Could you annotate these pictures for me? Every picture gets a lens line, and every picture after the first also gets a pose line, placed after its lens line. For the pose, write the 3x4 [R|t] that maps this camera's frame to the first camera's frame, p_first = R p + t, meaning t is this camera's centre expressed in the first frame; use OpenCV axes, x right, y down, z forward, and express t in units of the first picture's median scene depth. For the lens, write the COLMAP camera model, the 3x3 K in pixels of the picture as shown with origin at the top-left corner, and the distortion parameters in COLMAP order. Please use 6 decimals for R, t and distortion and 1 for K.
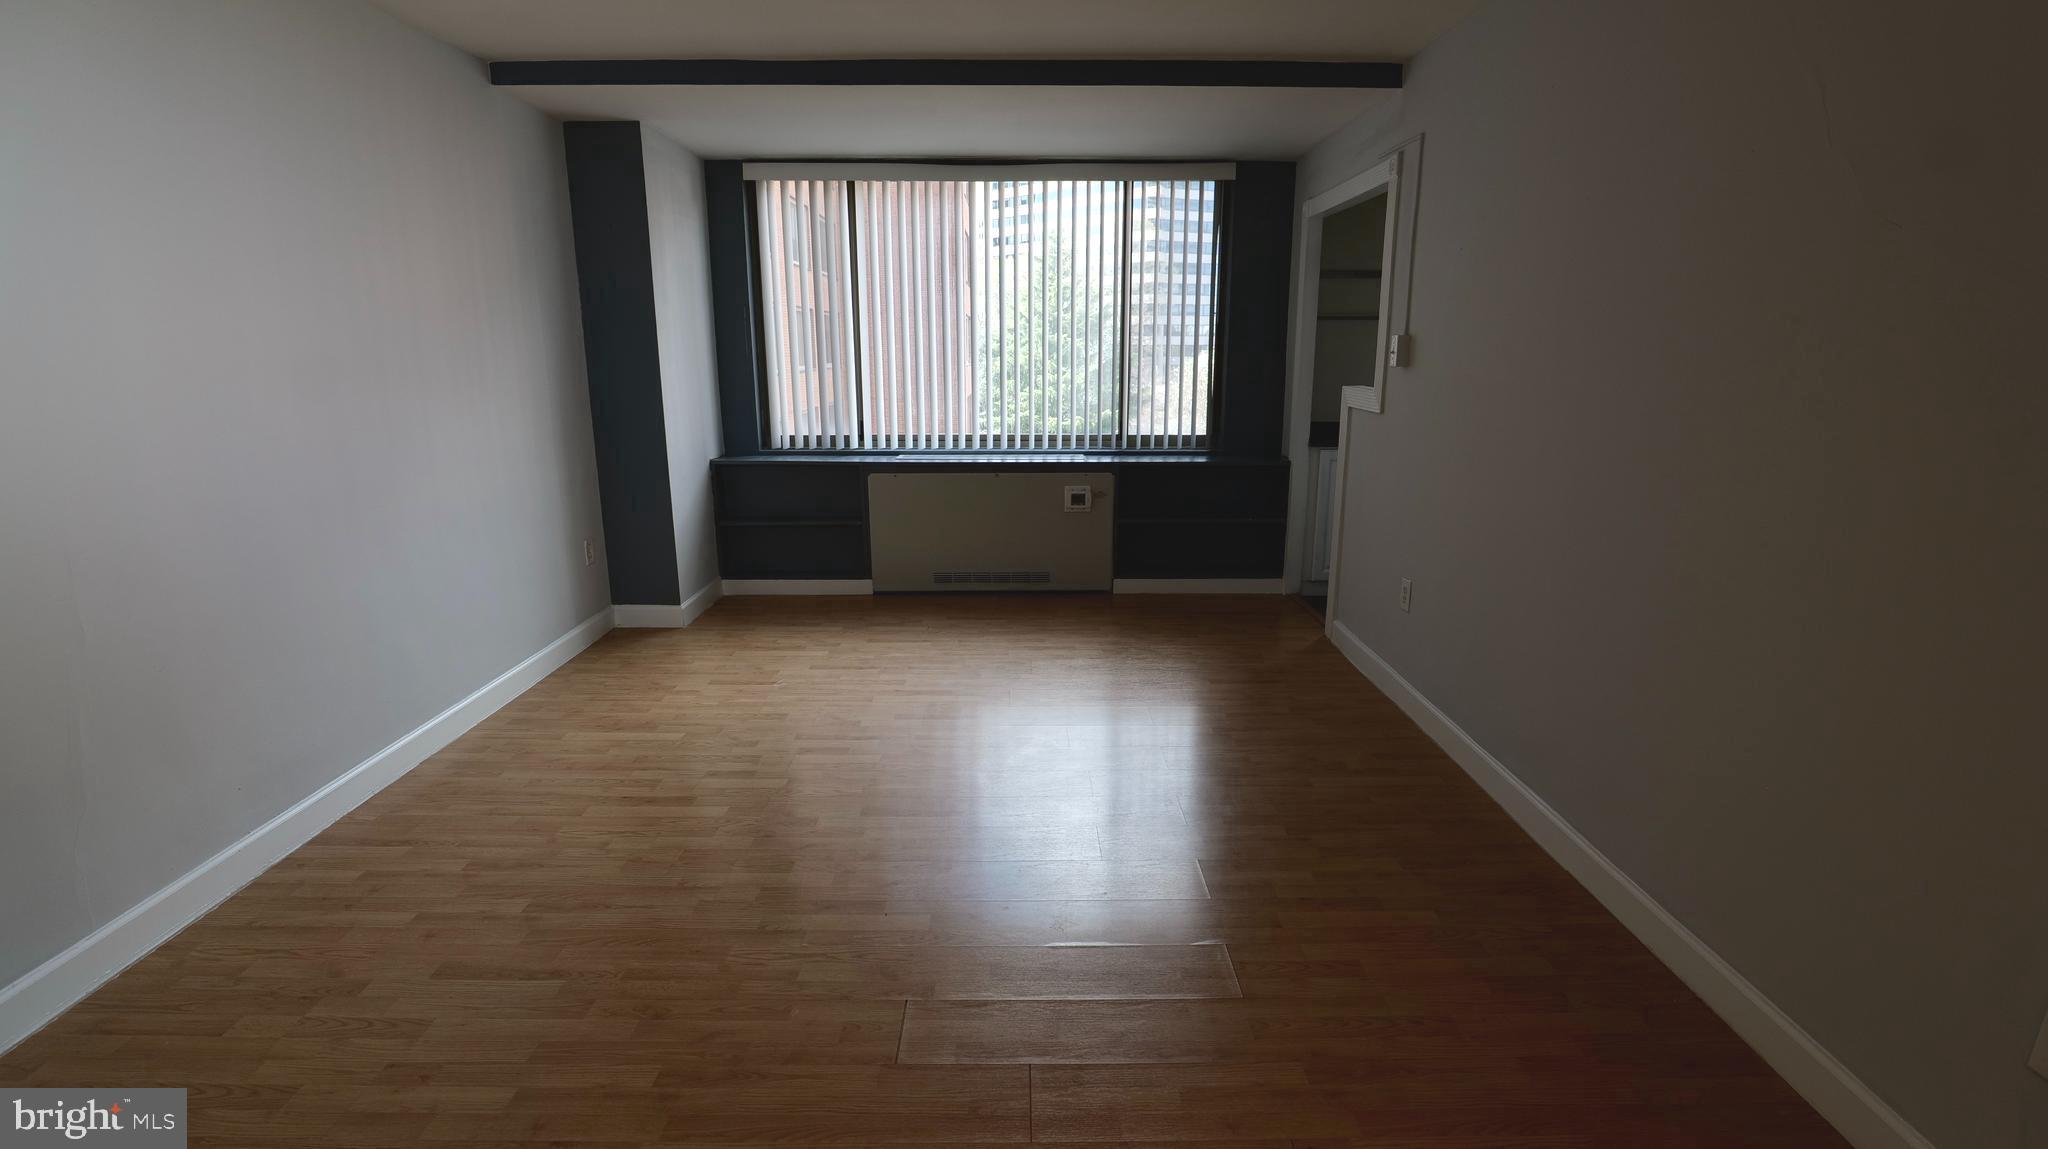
lens RADIAL K [[951.3, 0, 1032.2], [0, 951.3, 573.3], [0, 0, 1]] dist [-0.023239, 0.004079]
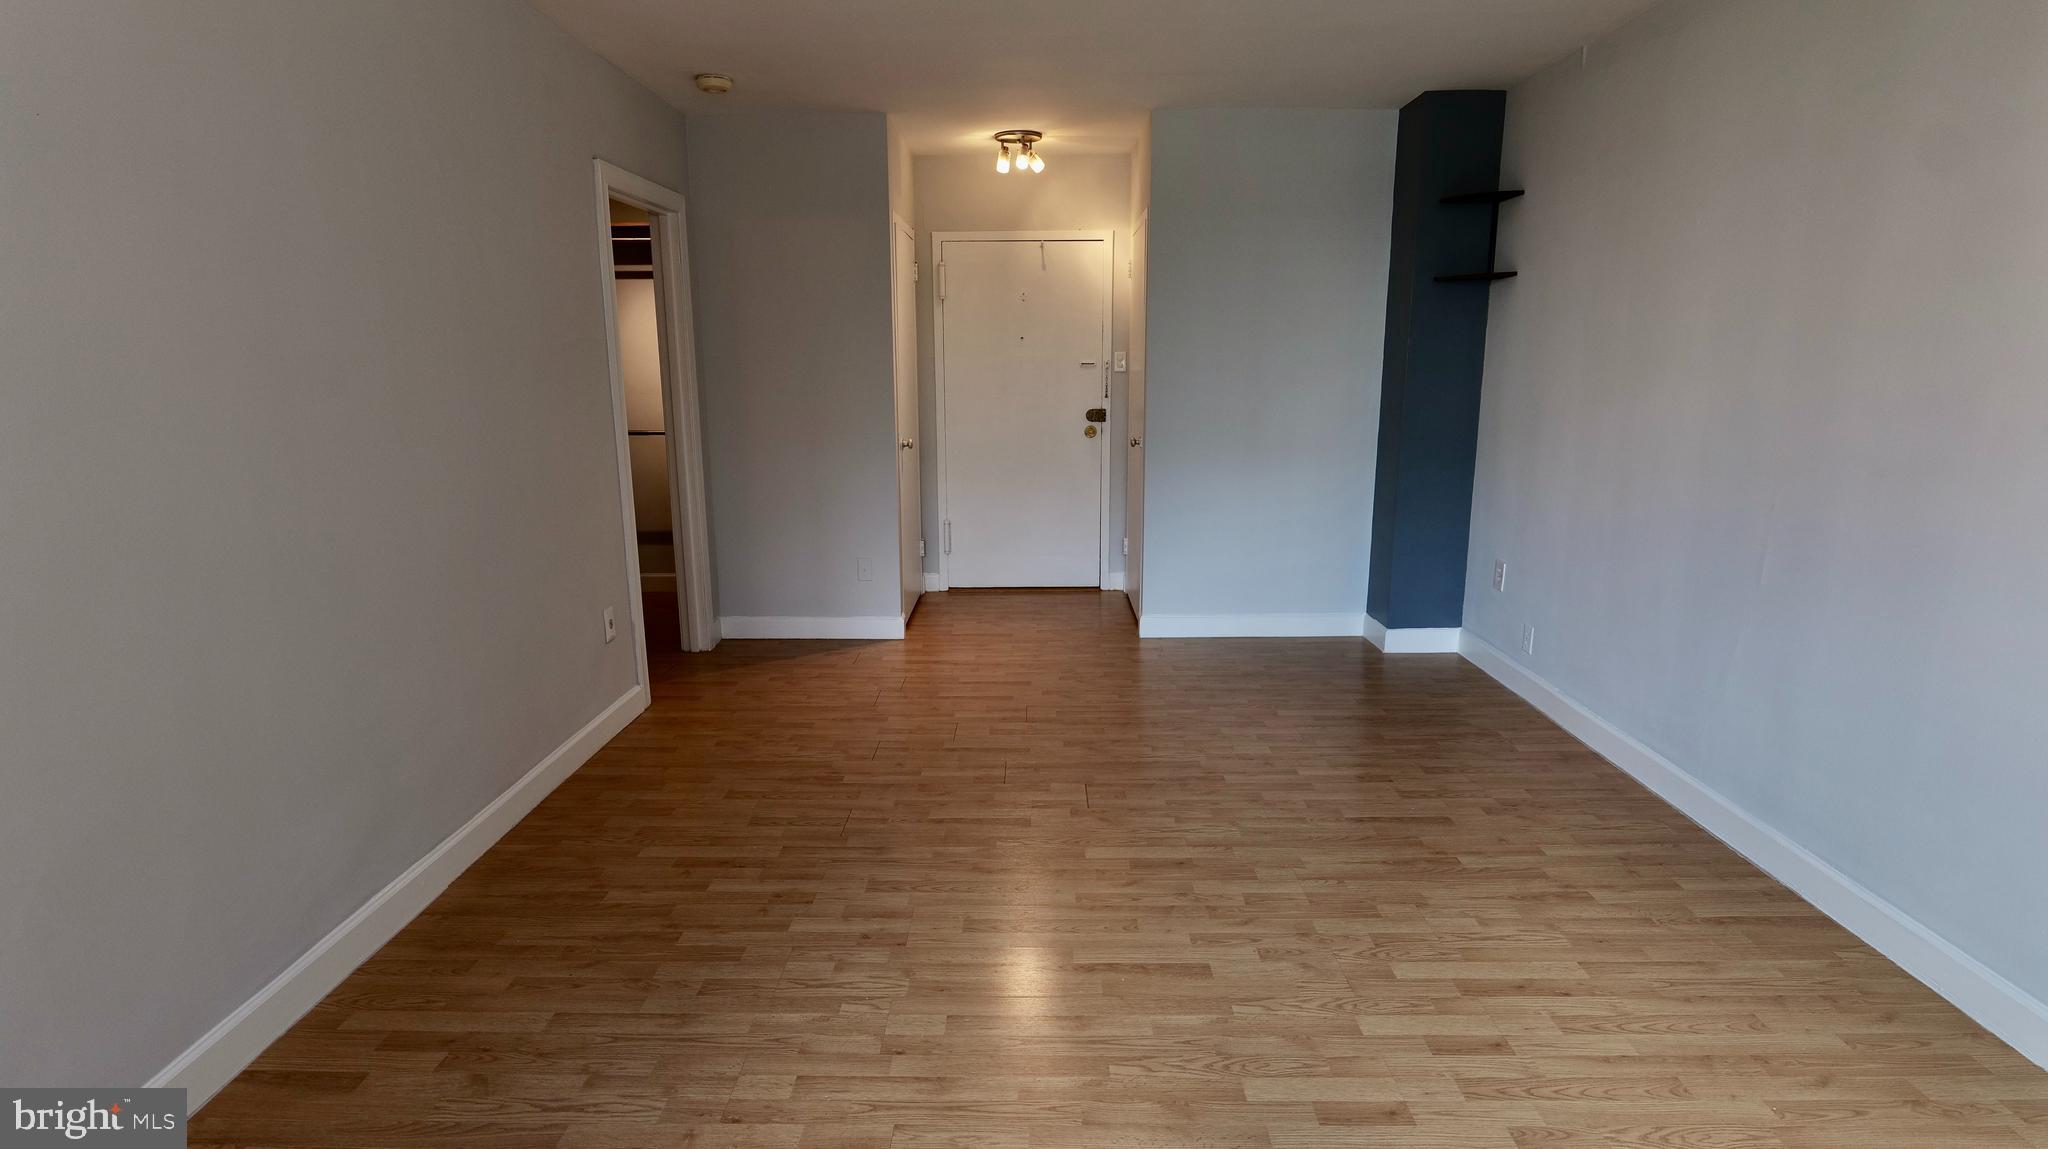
lens RADIAL K [[1021.5, 0, 1016.7], [0, 1021.5, 573.0], [0, 0, 1]] dist [-0.004988, 0.000777]
pose [[-0.999493, 0.000540, 0.031826, -0.034358], [0.014165, 0.902941, 0.429531, -0.246901], [-0.028505, 0.429764, -0.902491, 1.039037]]
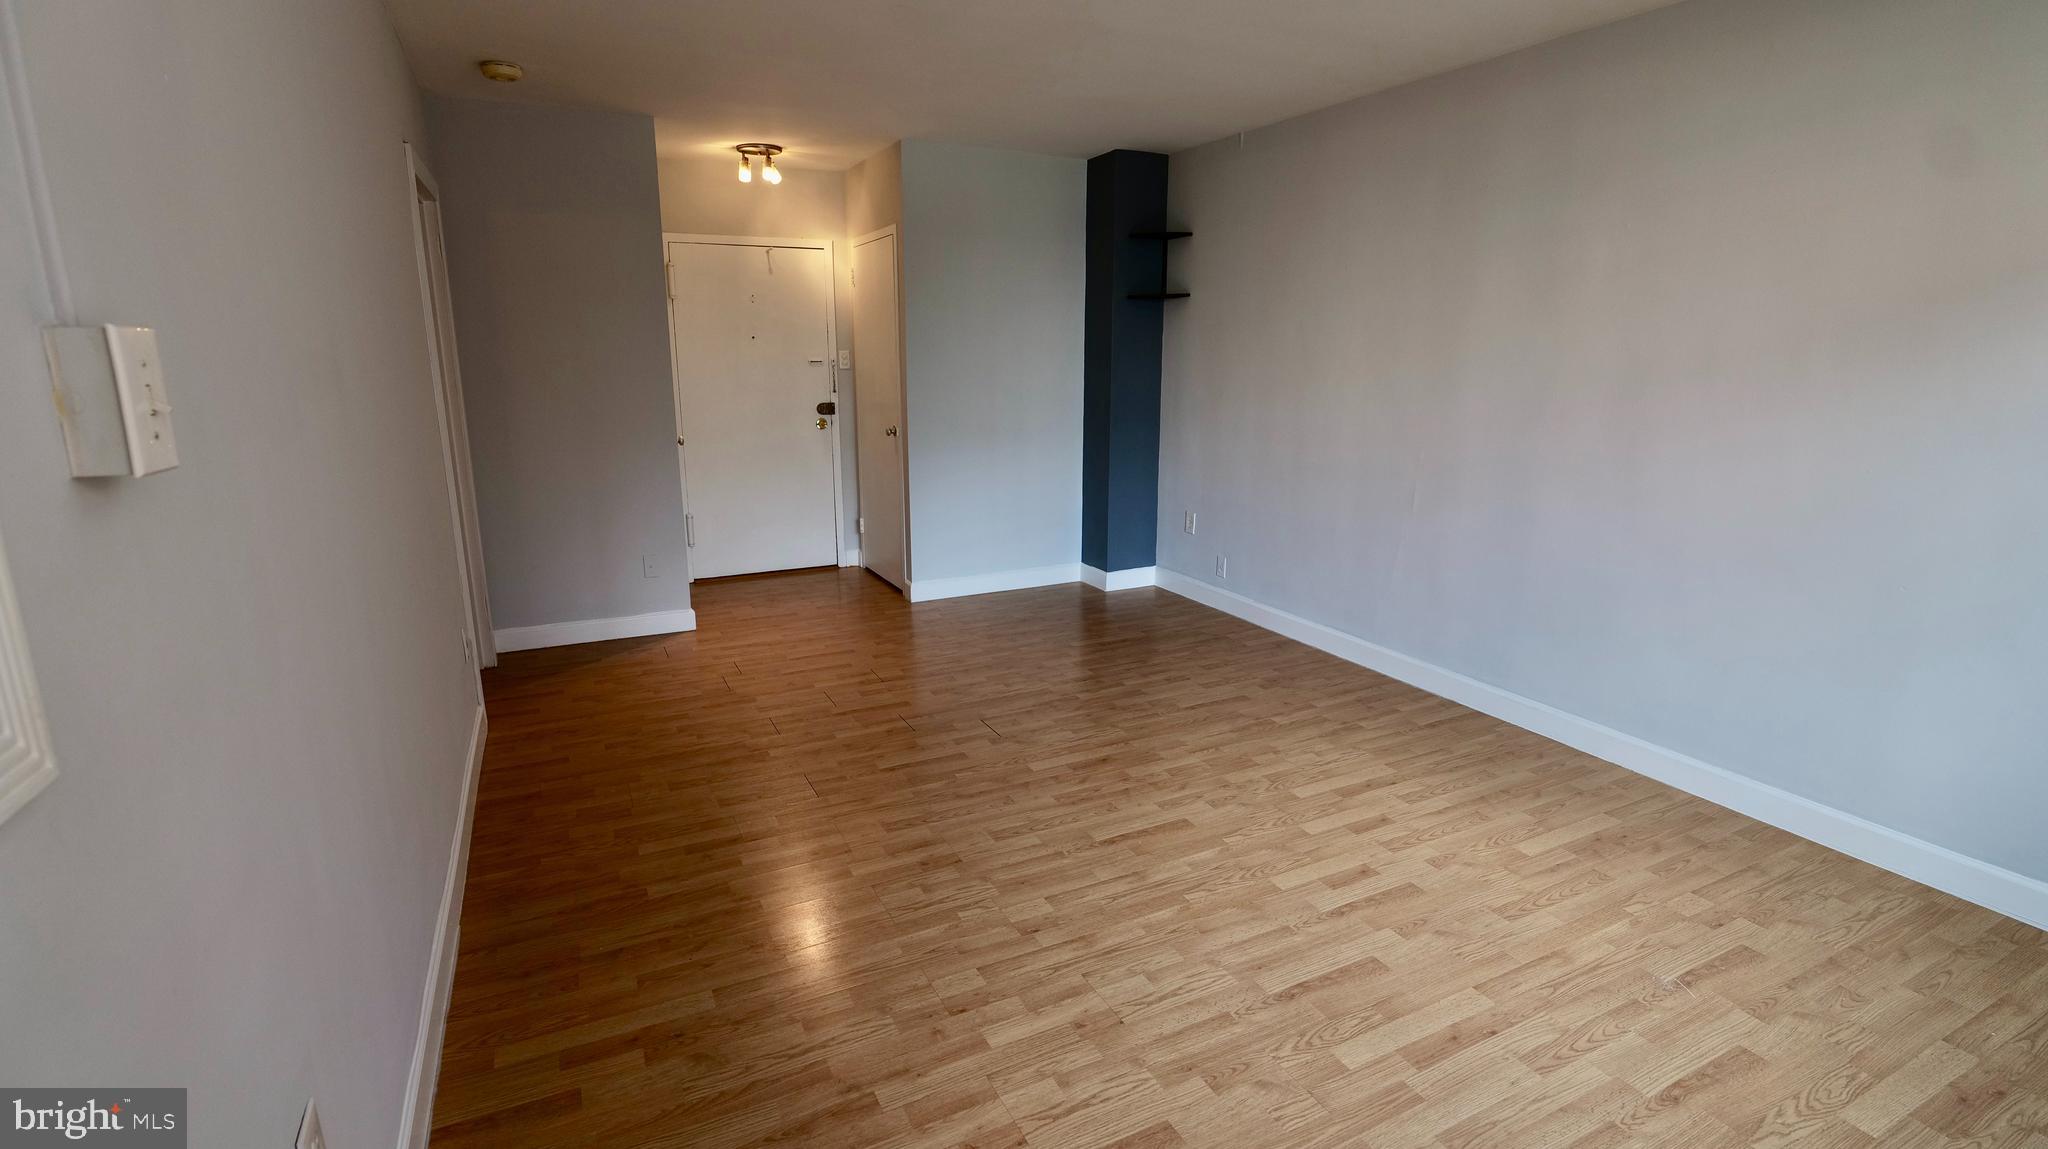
lens RADIAL K [[951.3, 0, 1019.7], [0, 951.3, 573.5], [0, 0, 1]] dist [-0.023239, 0.004079]
pose [[-0.902463, 0.099500, -0.419118, 0.244626], [-0.100020, 0.897967, 0.428546, -0.257169], [0.418994, 0.428667, -0.800430, 1.050626]]
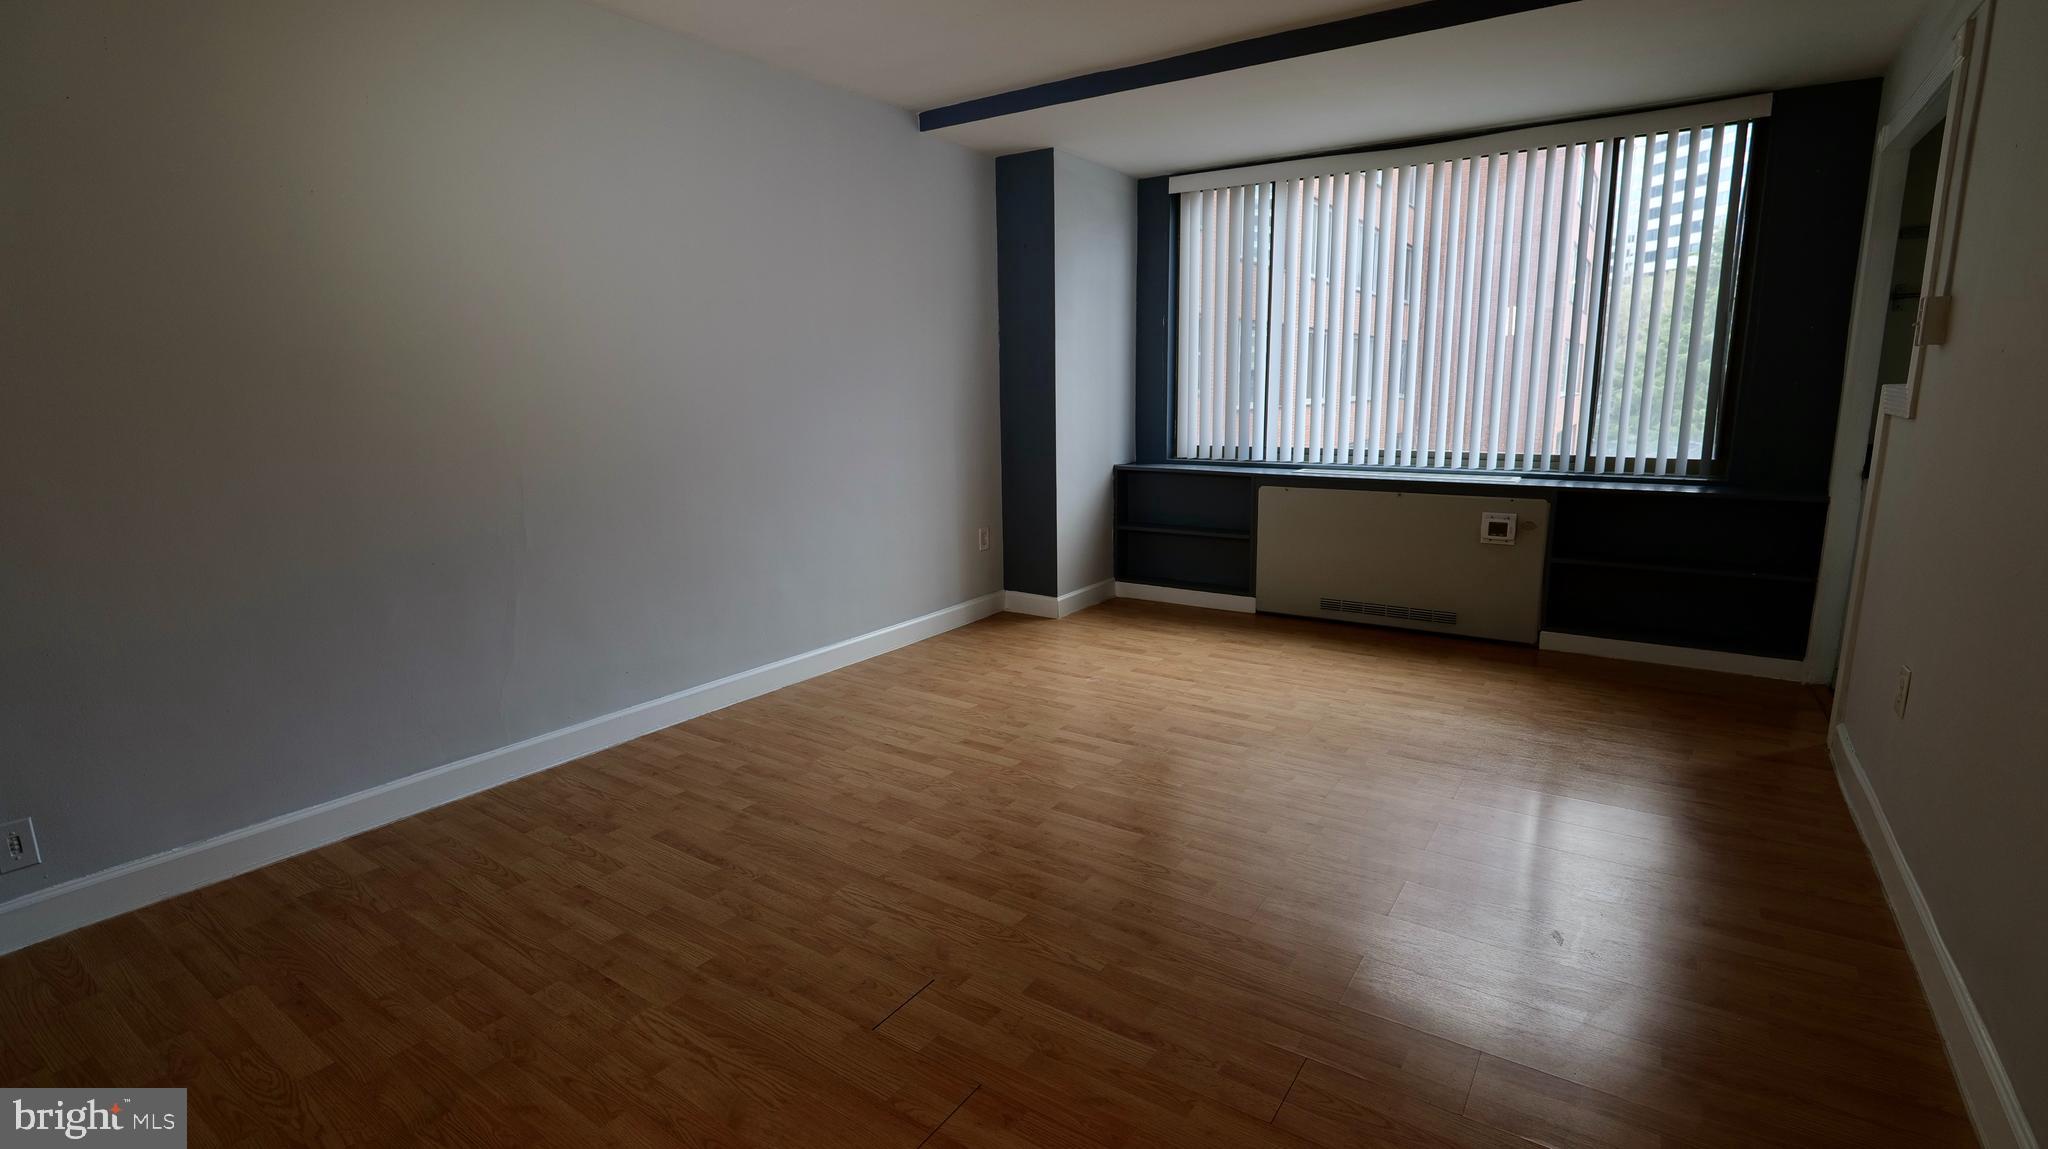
lens RADIAL K [[951.3, 0, 1023.8], [0, 951.3, 576.4], [0, 0, 1]] dist [-0.023239, 0.004079]
pose [[0.820844, 0.100768, -0.562193, 0.208407], [-0.118802, 0.992908, 0.004510, 0.010552], [0.558661, 0.063088, 0.826993, 0.101762]]
